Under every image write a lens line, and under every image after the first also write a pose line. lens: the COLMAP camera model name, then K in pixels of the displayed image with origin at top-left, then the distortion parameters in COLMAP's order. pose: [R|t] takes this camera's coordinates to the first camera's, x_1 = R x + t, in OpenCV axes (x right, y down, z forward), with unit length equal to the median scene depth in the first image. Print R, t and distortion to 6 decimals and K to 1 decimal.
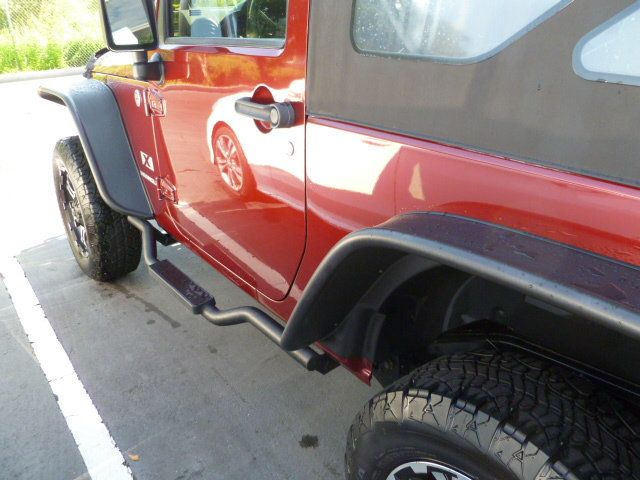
lens RADIAL K [[532.5, 0, 320.0], [0, 532.5, 240.0], [0, 0, 1]] dist [-0.064424, 0.009269]
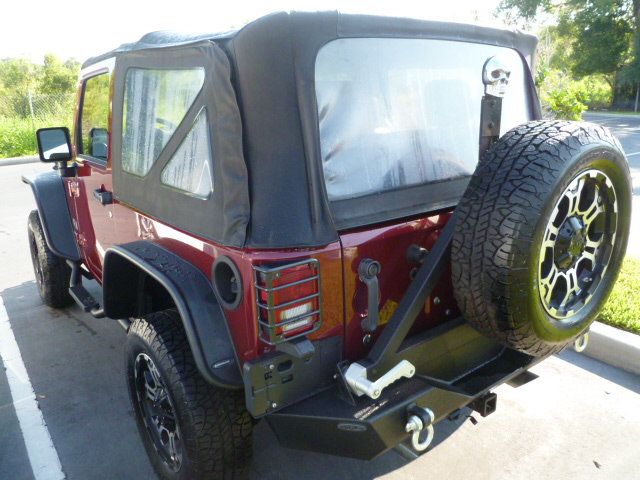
lens RADIAL K [[532.5, 0, 320.0], [0, 532.5, 240.0], [0, 0, 1]] dist [-0.064424, 0.009269]
pose [[0.999518, 0.008084, -0.029986, 0.410990], [-0.012275, 0.989743, -0.142333, 0.103486], [0.028528, 0.142633, 0.989364, -0.492228]]
